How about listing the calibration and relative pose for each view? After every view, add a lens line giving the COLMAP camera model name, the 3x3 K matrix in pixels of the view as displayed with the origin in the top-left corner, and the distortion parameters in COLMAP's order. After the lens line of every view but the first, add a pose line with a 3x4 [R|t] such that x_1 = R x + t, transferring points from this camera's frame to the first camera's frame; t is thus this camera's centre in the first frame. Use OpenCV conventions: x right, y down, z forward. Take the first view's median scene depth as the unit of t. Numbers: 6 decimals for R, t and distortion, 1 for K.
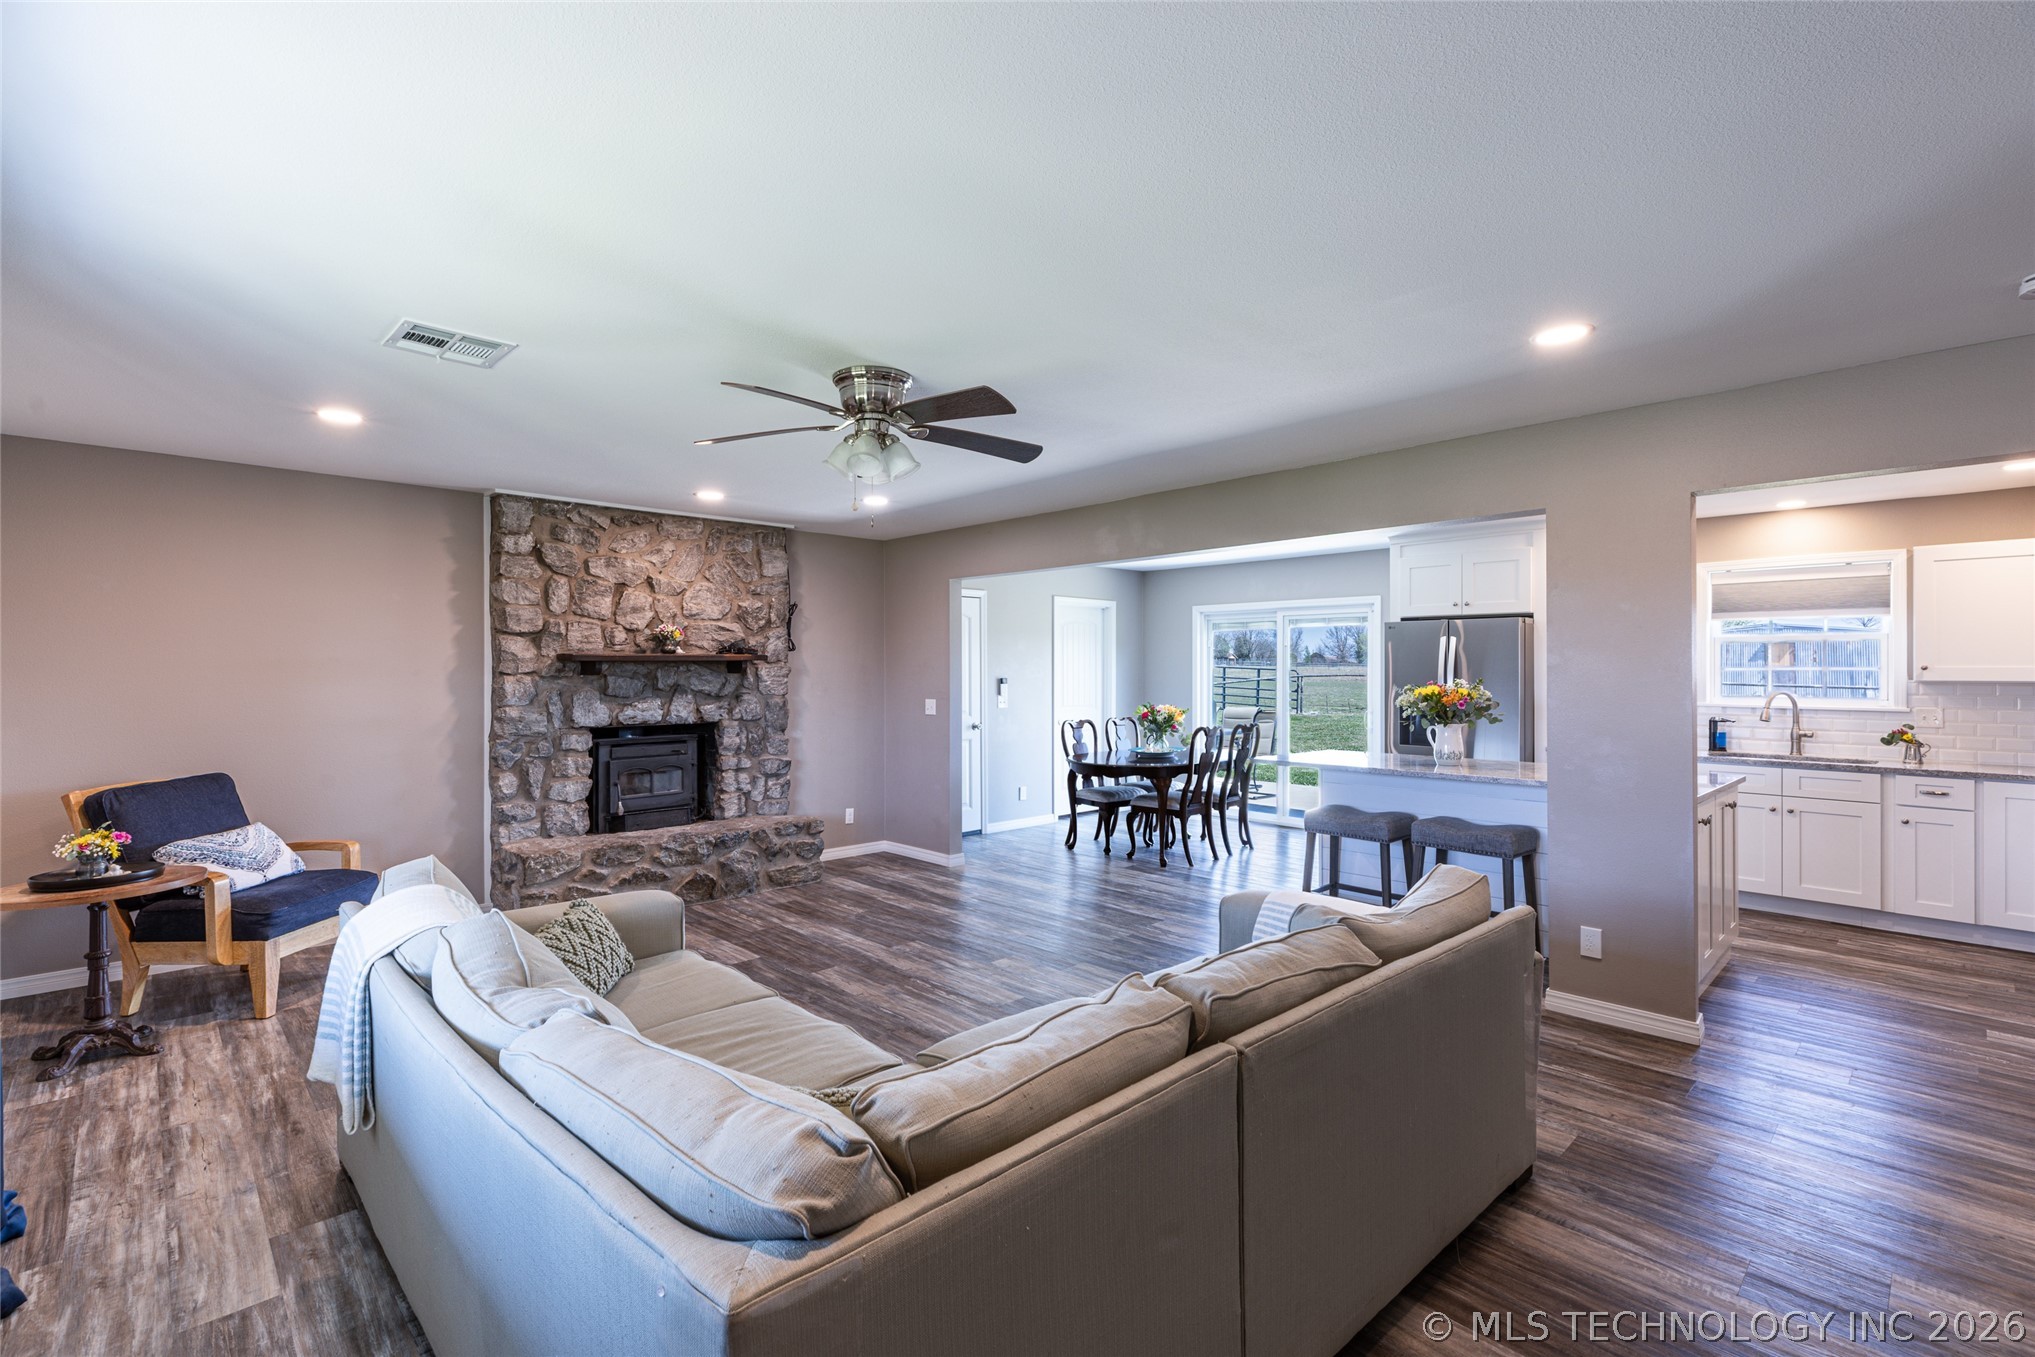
lens RADIAL K [[925.8, 0, 1007.6], [0, 925.8, 669.6], [0, 0, 1]] dist [0.013484, 0.000157]
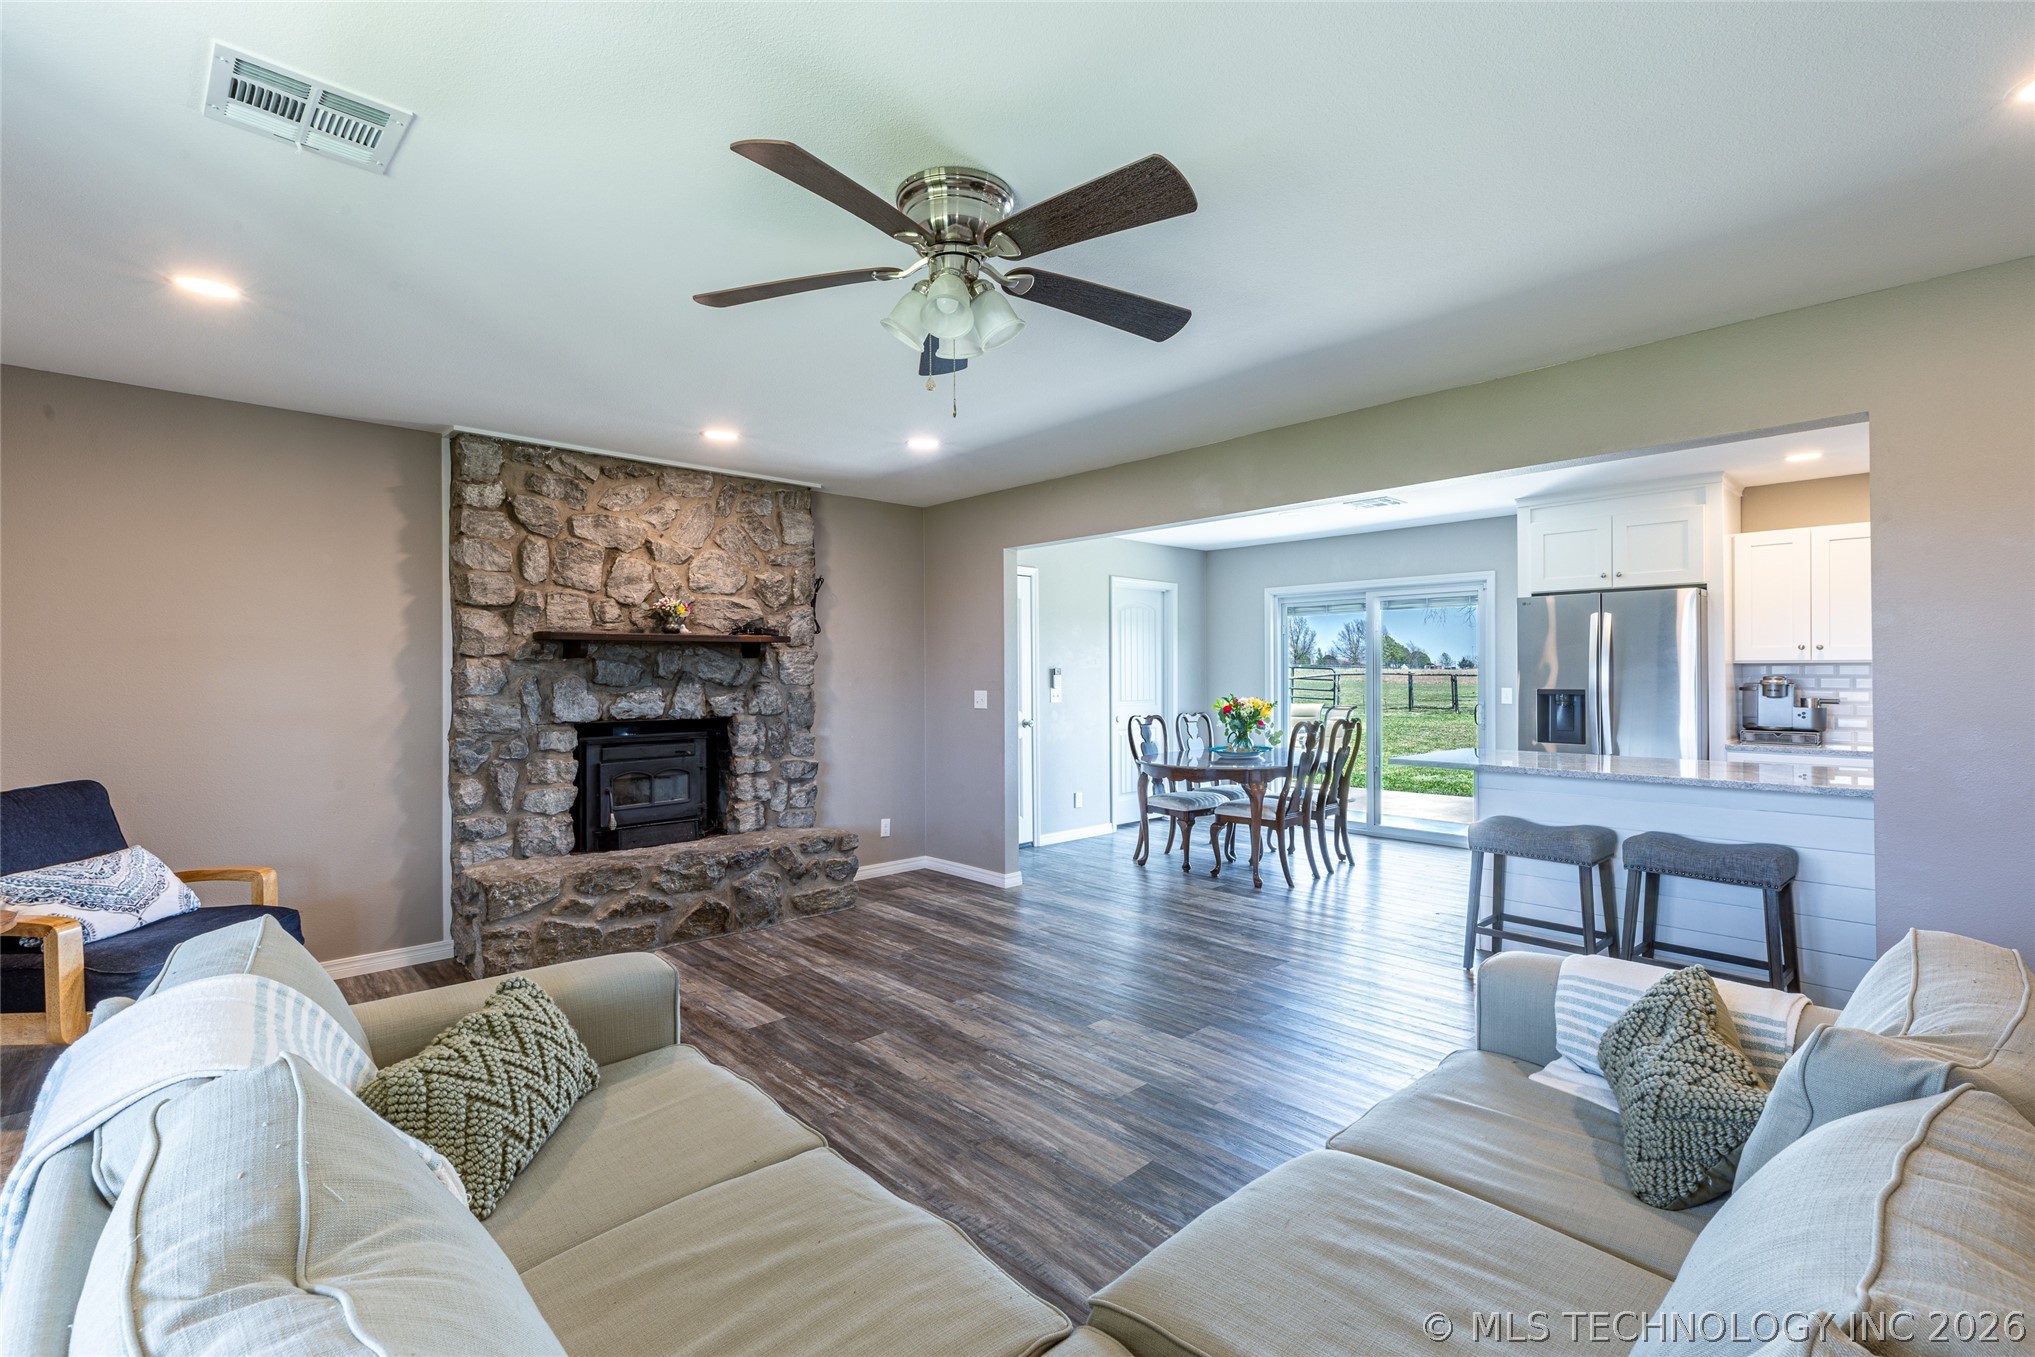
lens RADIAL K [[914.2, 0, 1012.5], [0, 914.2, 669.6], [0, 0, 1]] dist [0.012103, 0.000262]
pose [[0.999970, -0.003608, -0.006825, -0.058223], [0.003577, 0.999984, -0.004420, 0.020131], [0.006840, 0.004396, 0.999967, 0.193182]]
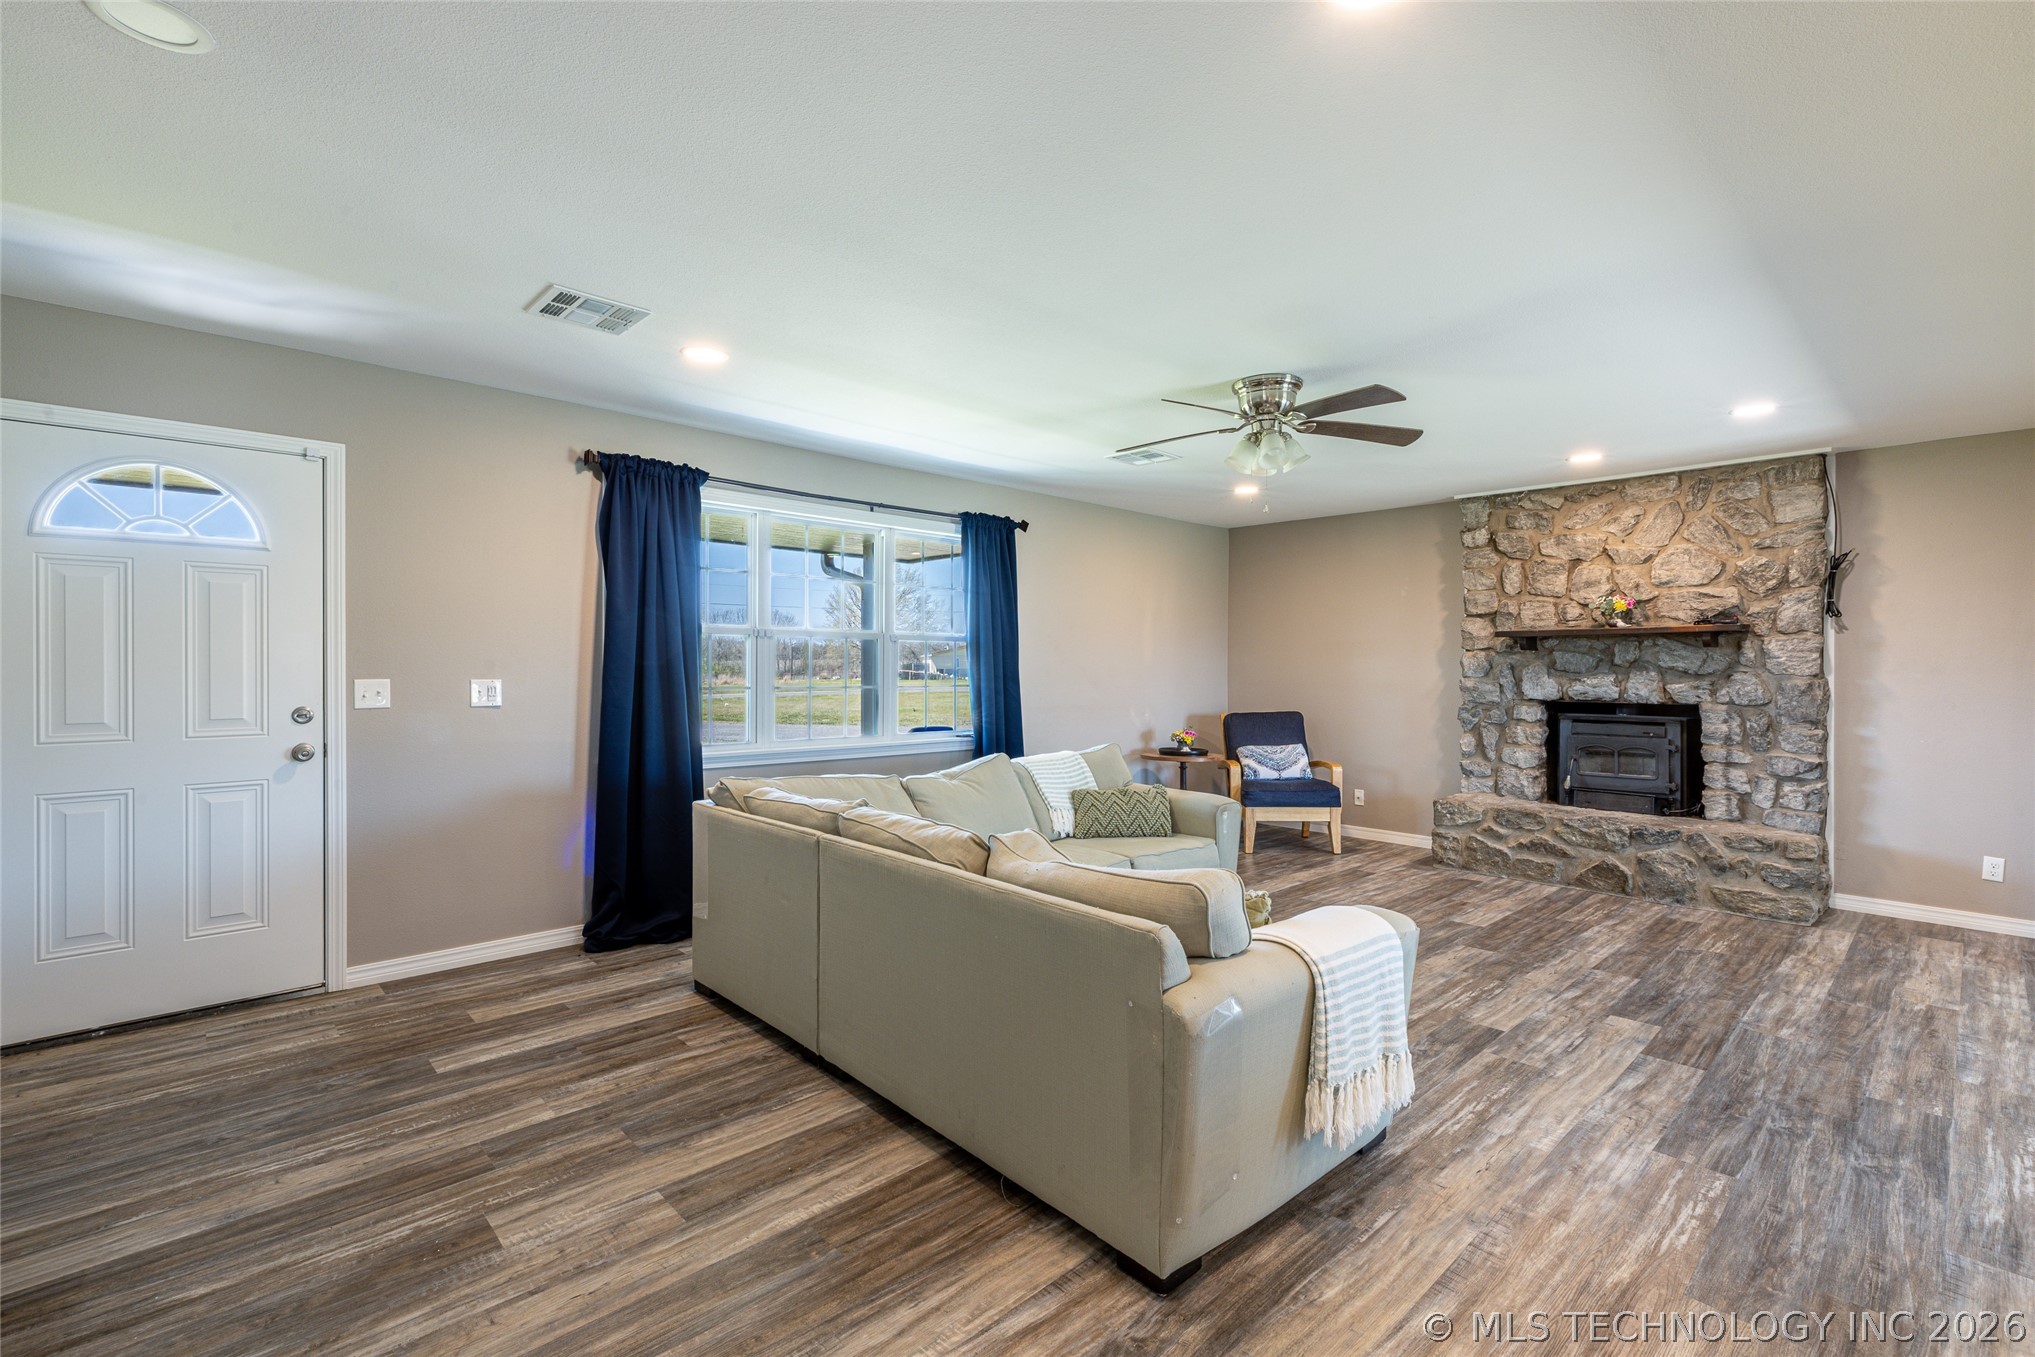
lens RADIAL K [[914.2, 0, 1012.5], [0, 914.2, 669.6], [0, 0, 1]] dist [0.012103, 0.000262]
pose [[-0.011992, 0.007697, -0.999898, 0.592942], [-0.001168, 0.999970, 0.007712, 0.019933], [0.999927, 0.001261, -0.011983, 0.407665]]
